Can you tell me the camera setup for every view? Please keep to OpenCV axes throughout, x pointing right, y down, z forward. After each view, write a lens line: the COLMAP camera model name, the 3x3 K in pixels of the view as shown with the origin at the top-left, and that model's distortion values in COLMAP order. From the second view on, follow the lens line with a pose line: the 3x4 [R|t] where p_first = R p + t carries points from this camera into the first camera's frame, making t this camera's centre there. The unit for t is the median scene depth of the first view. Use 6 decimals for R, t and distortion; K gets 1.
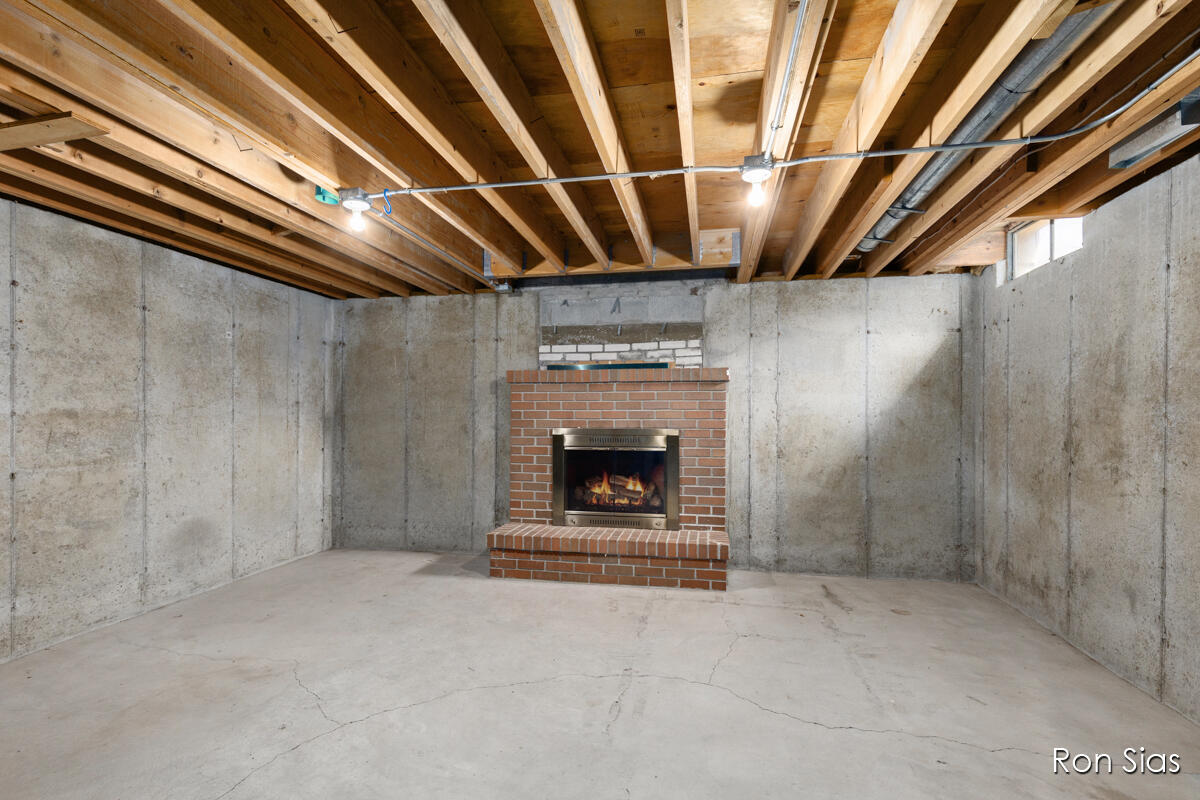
lens RADIAL K [[544.5, 0, 601.5], [0, 544.5, 408.9], [0, 0, 1]] dist [0.008421, -0.001251]
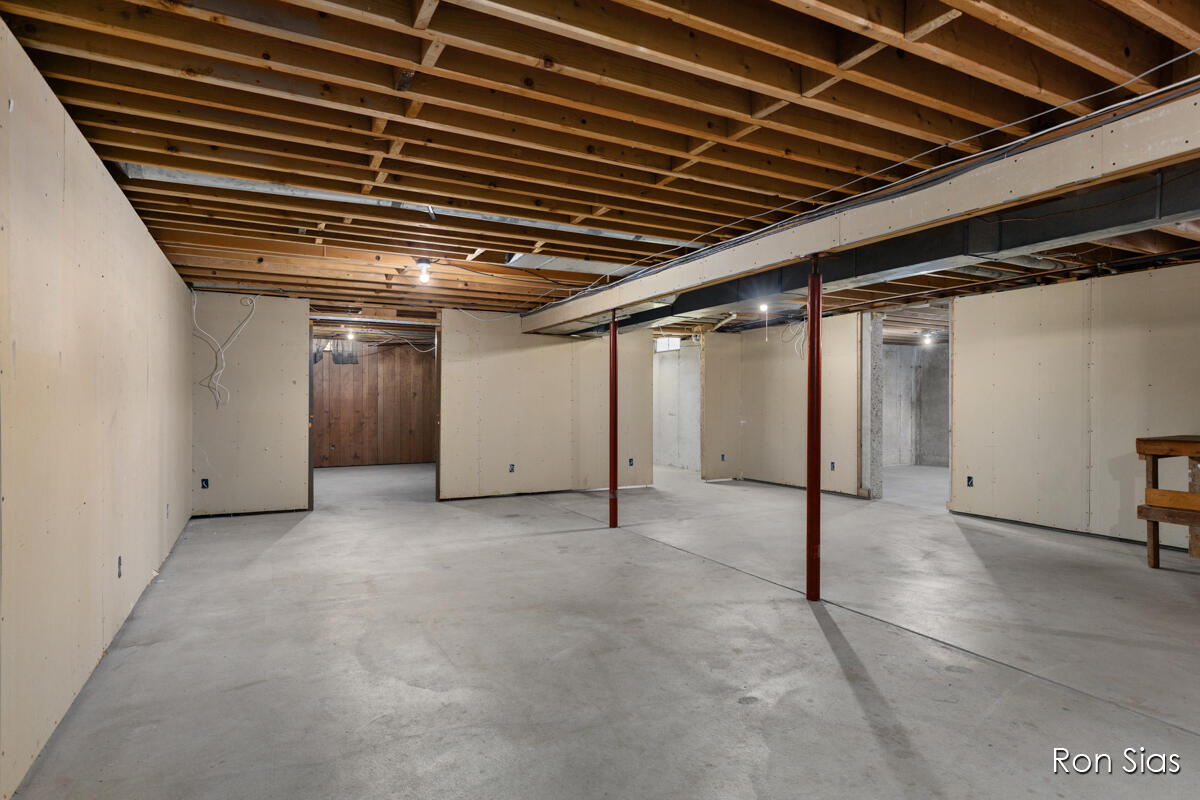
lens RADIAL K [[654.7, 0, 602.4], [0, 654.7, 401.4], [0, 0, 1]] dist [0.000277, 0.000014]
pose [[0.623336, -0.000161, -0.781954, 0.741904], [0.003780, 0.999989, 0.002807, 0.000525], [0.781945, -0.004706, 0.623329, -1.546383]]
